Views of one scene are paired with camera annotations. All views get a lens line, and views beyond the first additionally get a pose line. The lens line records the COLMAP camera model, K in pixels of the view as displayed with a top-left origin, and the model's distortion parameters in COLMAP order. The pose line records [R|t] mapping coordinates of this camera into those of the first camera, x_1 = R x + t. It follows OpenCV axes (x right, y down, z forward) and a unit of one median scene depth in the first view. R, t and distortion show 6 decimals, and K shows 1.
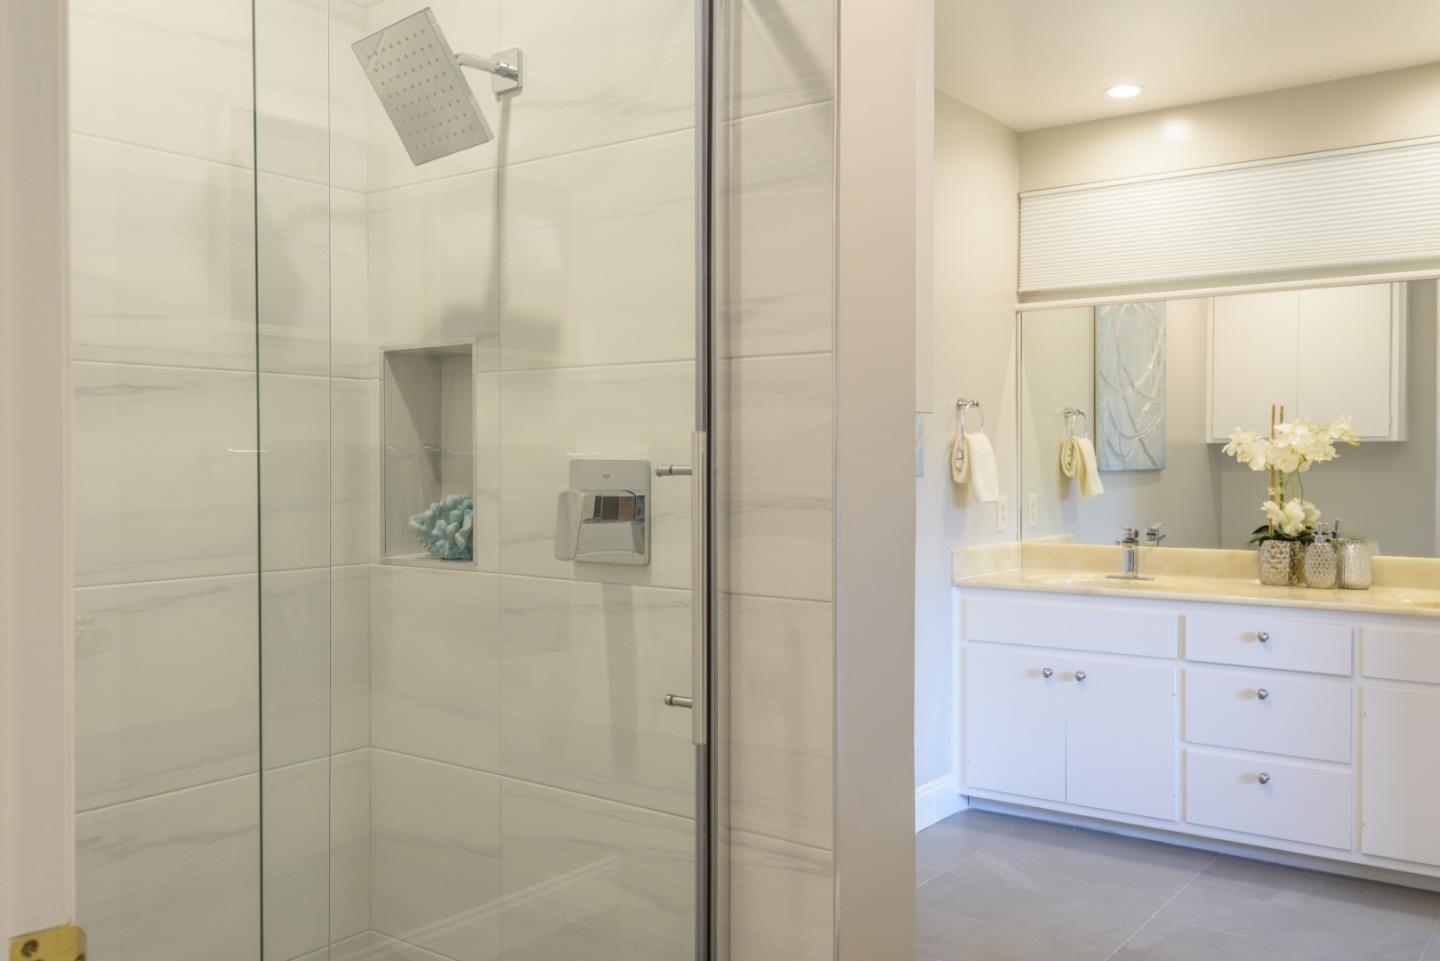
lens RADIAL K [[1147.7, 0, 720.0], [0, 1147.7, 480.5], [0, 0, 1]] dist [-0.002866, -0.004395]
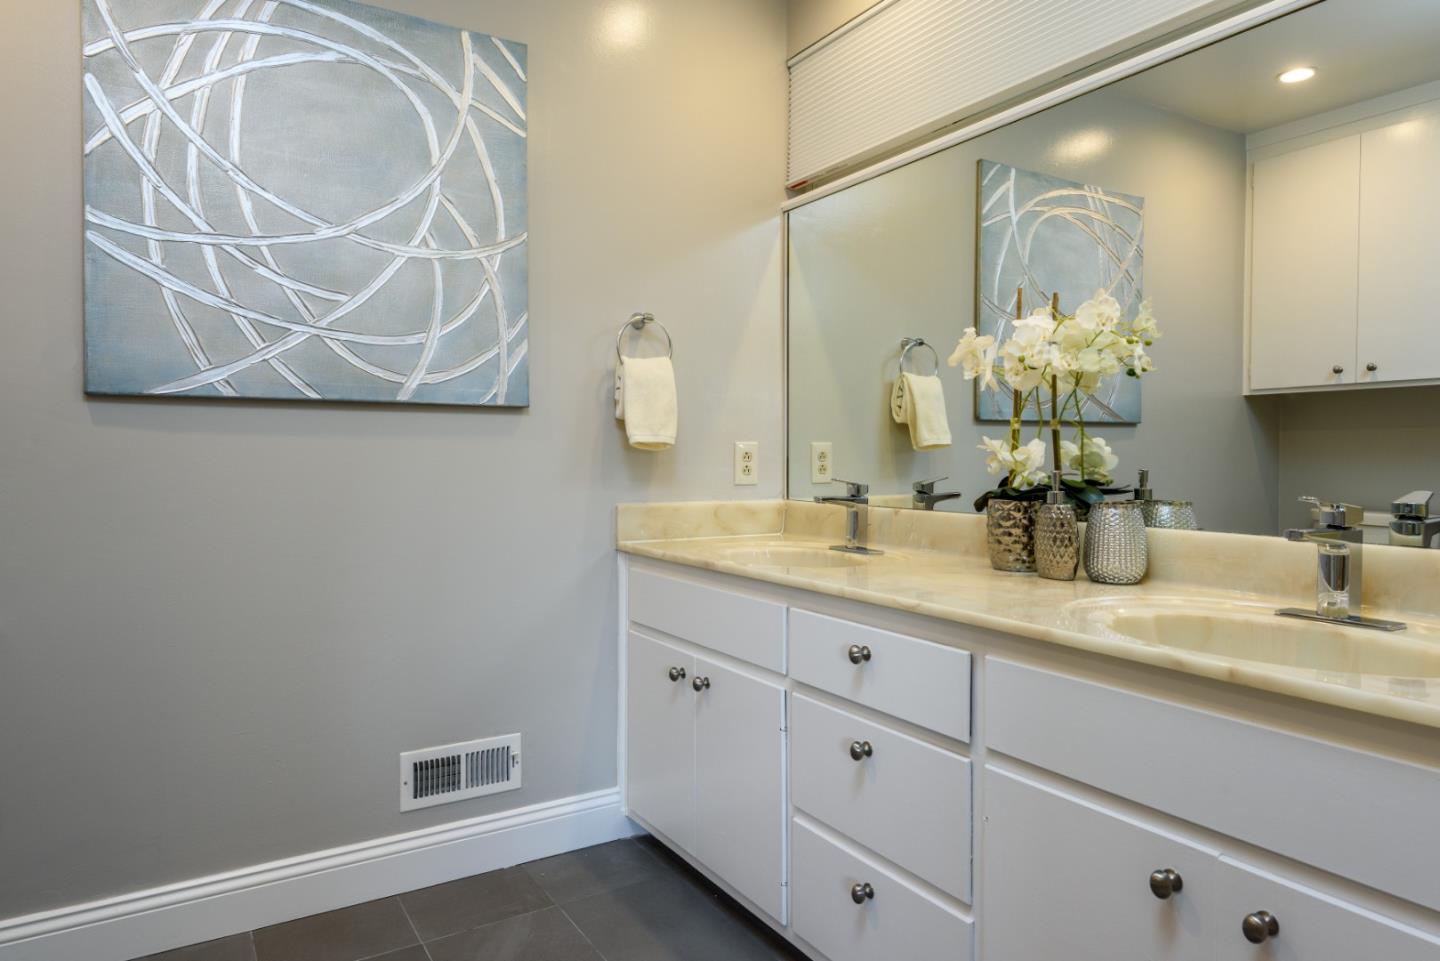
lens RADIAL K [[853.5, 0, 716.0], [0, 853.5, 471.8], [0, 0, 1]] dist [0.053482, -0.064212]
pose [[0.935771, 0.008812, -0.352498, 0.477940], [-0.006626, 0.999951, 0.007409, 0.032807], [0.352546, -0.004597, 0.935783, 0.476191]]
